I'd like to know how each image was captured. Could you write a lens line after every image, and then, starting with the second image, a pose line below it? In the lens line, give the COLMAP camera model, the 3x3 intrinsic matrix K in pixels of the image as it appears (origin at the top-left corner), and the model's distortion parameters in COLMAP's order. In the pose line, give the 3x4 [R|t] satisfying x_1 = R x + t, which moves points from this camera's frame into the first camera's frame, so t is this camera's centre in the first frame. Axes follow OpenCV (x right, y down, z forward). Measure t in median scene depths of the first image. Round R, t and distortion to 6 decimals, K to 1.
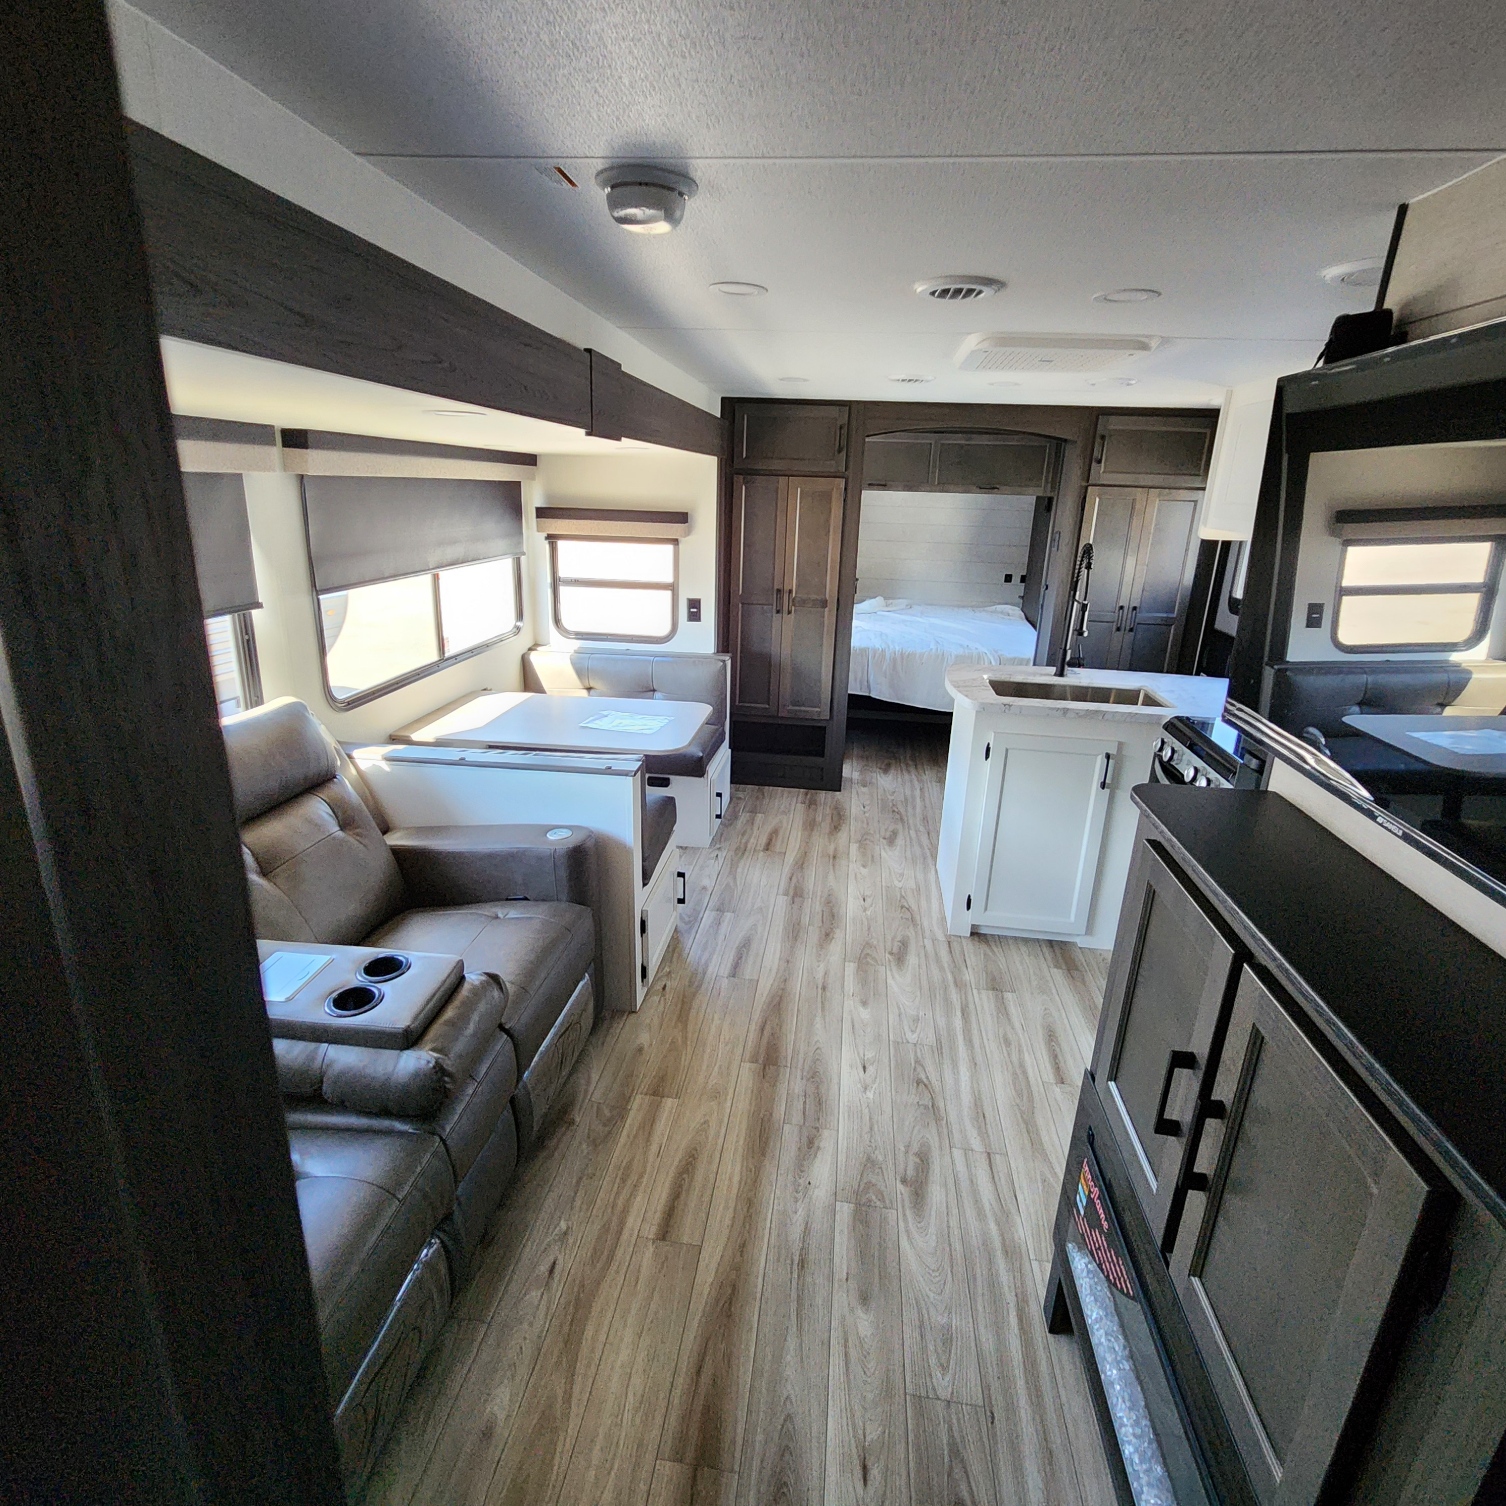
lens RADIAL K [[830.7, 0, 753.0], [0, 830.7, 753.0], [0, 0, 1]] dist [0.001799, 0.000091]
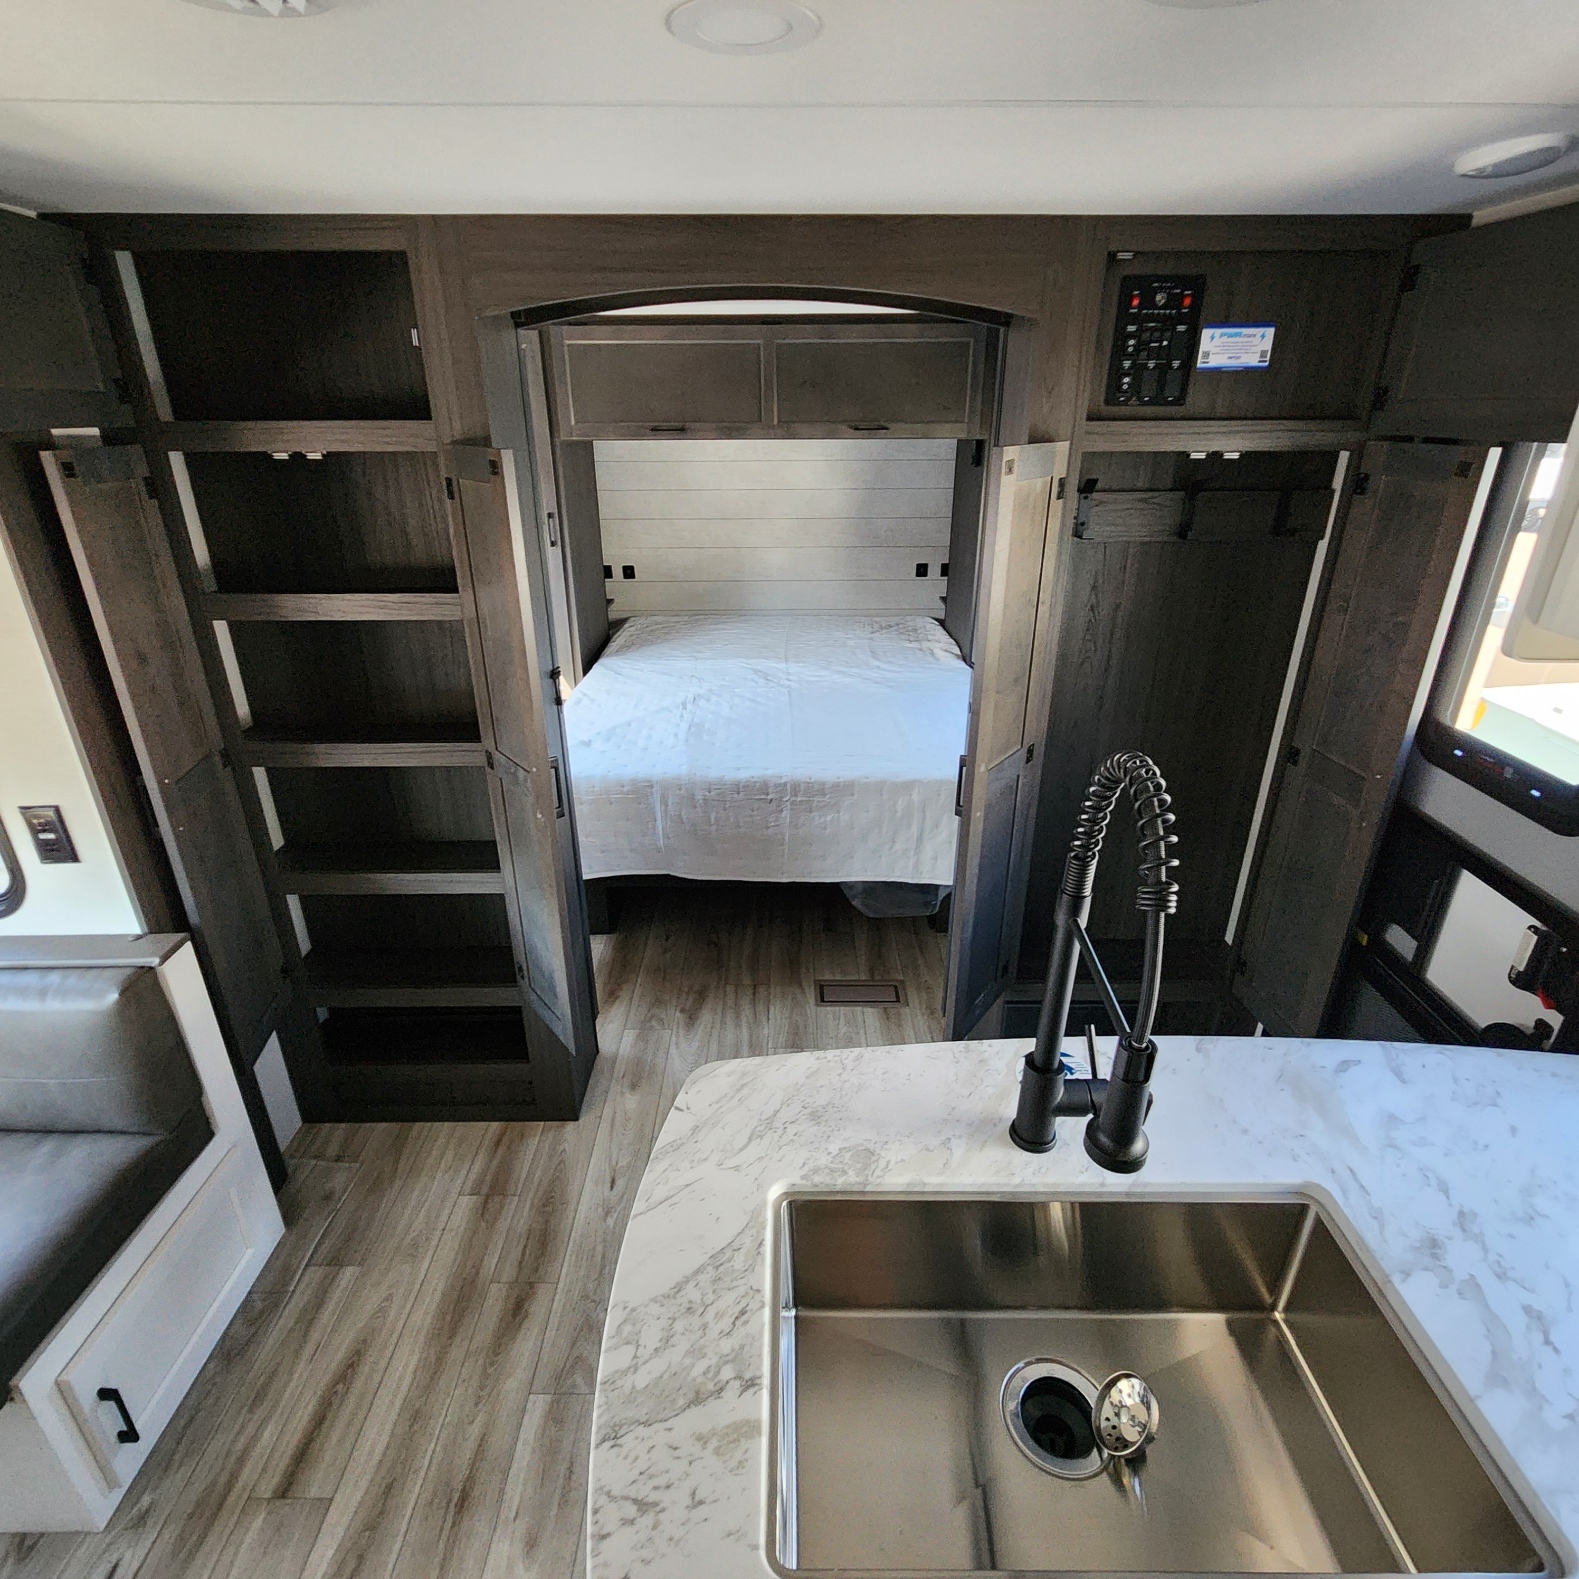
lens RADIAL K [[878.8, 0, 789.5], [0, 878.8, 789.5], [0, 0, 1]] dist [-0.000132, -0.000018]
pose [[0.991196, -0.079452, 0.105912, 0.209205], [0.067645, 0.991543, 0.110754, -0.209609], [-0.113816, -0.102615, 0.988188, 0.570187]]
